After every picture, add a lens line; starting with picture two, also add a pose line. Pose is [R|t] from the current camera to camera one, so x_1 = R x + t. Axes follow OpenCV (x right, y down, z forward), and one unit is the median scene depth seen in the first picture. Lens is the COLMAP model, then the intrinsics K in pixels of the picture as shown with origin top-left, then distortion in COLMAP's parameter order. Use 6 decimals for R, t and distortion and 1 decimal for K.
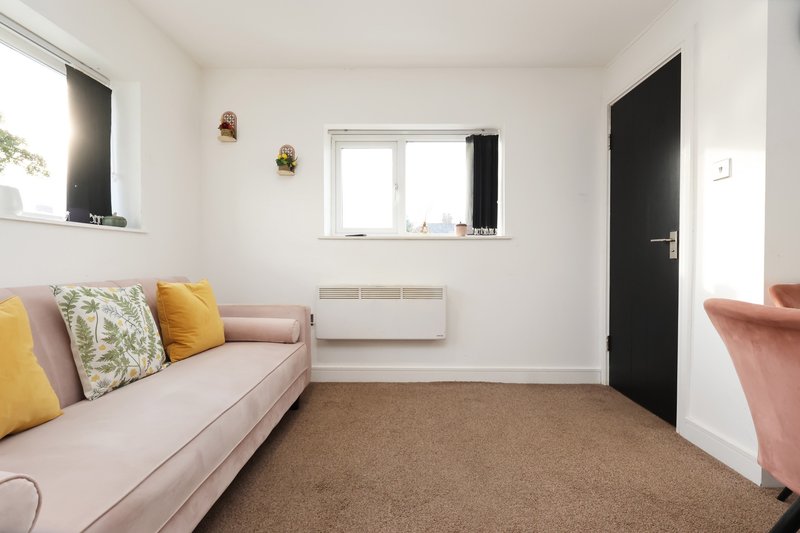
lens RADIAL K [[369.1, 0, 395.8], [0, 369.1, 268.7], [0, 0, 1]] dist [-0.005347, 0.001551]
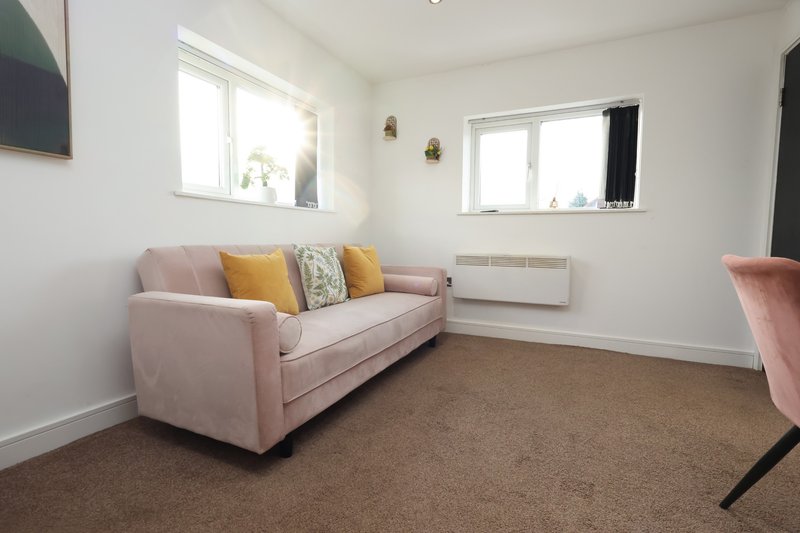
lens RADIAL K [[369.1, 0, 395.6], [0, 369.1, 273.2], [0, 0, 1]] dist [-0.005347, 0.001551]
pose [[0.909473, 0.046853, -0.413114, 0.136097], [-0.016706, 0.996946, 0.076289, 0.024231], [0.415427, -0.062481, 0.907478, -0.223776]]
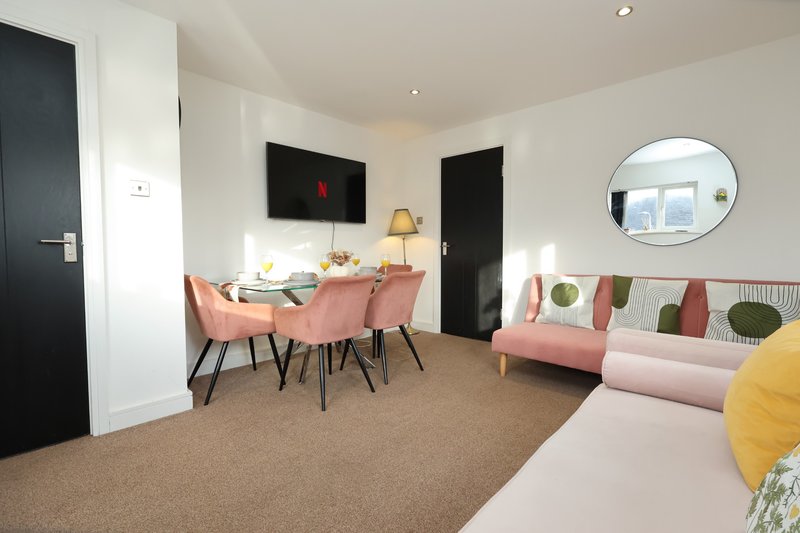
lens RADIAL K [[369.1, 0, 400.7], [0, 369.1, 267.0], [0, 0, 1]] dist [-0.005347, 0.001551]
pose [[-0.754677, -0.028619, 0.655472, -0.417049], [0.015982, 0.997950, 0.061973, -0.050370], [-0.655901, 0.057245, -0.752673, 0.981677]]
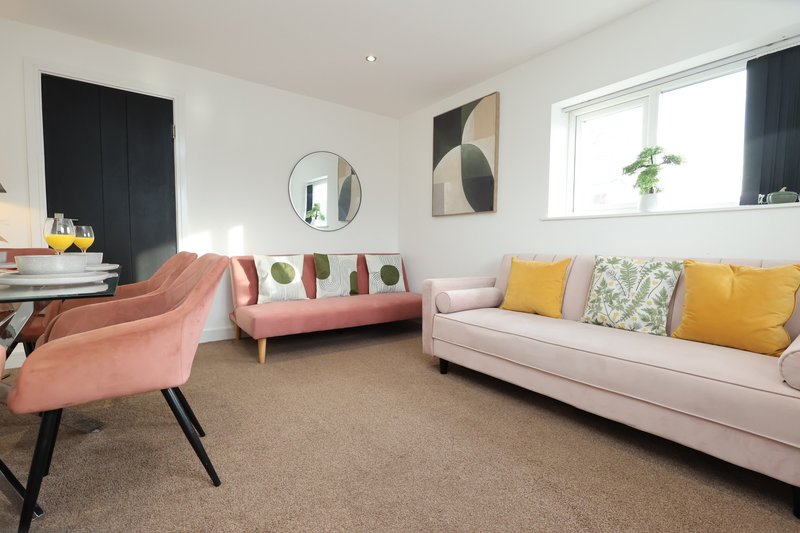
lens RADIAL K [[369.1, 0, 401.4], [0, 369.1, 264.6], [0, 0, 1]] dist [-0.005347, 0.001551]
pose [[-0.783323, 0.021000, -0.621260, 0.481113], [-0.024644, 0.997594, 0.064795, 0.001553], [0.621126, 0.066066, -0.780921, 1.002528]]
